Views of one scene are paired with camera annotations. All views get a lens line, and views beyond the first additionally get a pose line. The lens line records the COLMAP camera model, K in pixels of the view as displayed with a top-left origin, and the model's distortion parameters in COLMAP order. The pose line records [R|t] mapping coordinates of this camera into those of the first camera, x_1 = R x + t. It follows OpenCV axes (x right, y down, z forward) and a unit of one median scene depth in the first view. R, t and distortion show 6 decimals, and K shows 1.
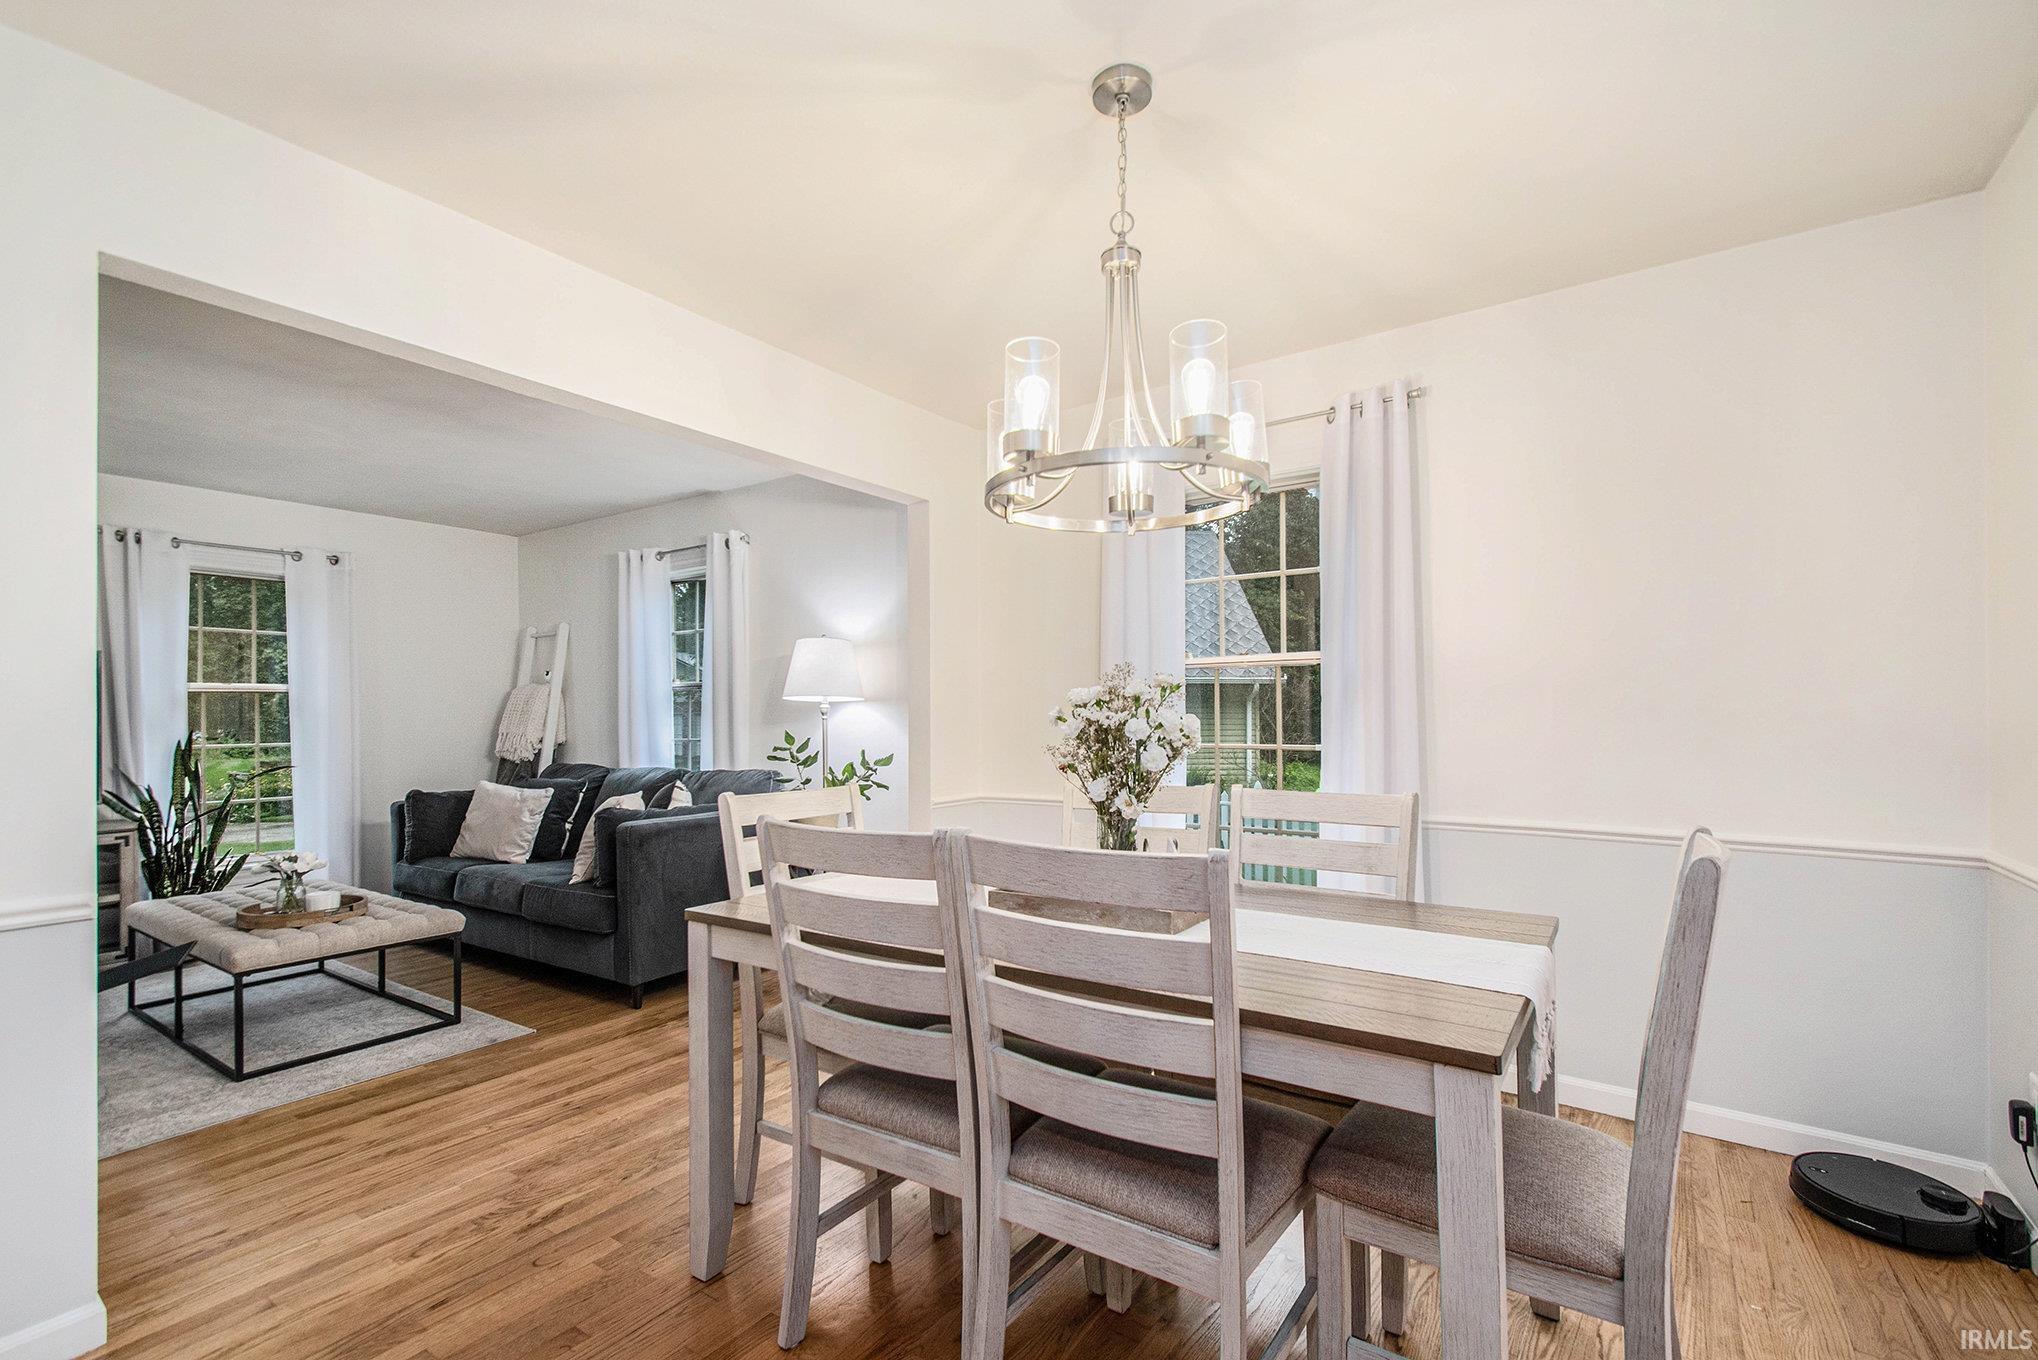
lens RADIAL K [[911.7, 0, 1015.9], [0, 911.7, 717.5], [0, 0, 1]] dist [0.016747, -0.013866]
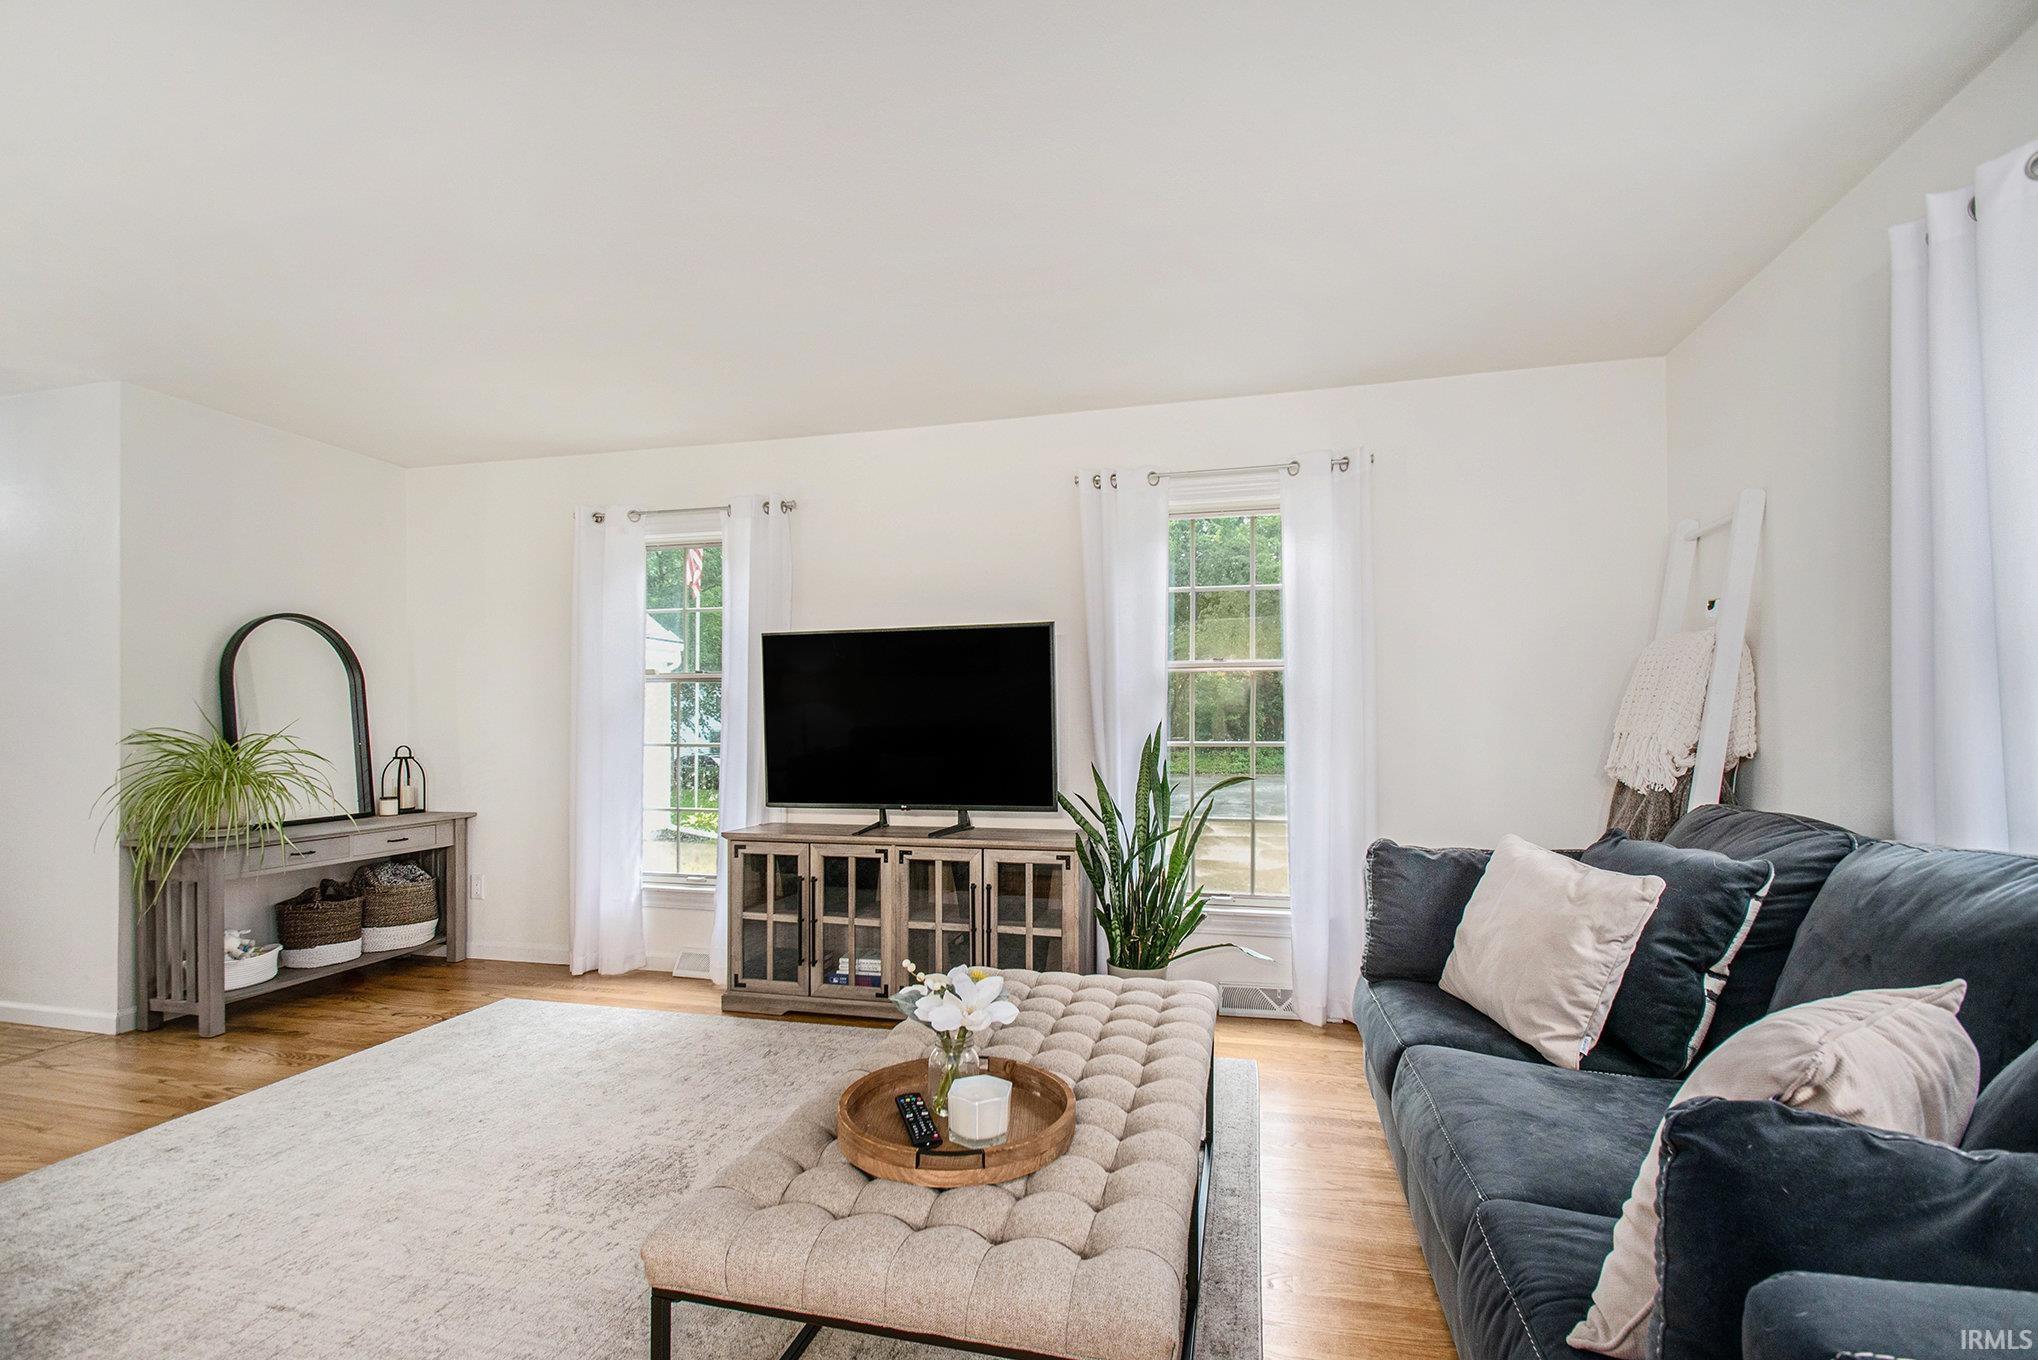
lens RADIAL K [[911.7, 0, 1015.9], [0, 911.7, 717.5], [0, 0, 1]] dist [0.016747, -0.013866]
pose [[0.353649, -0.005051, -0.935365, -0.239828], [0.006236, 0.999976, -0.003041, 0.009513], [0.935358, -0.004758, 0.353672, 0.602296]]
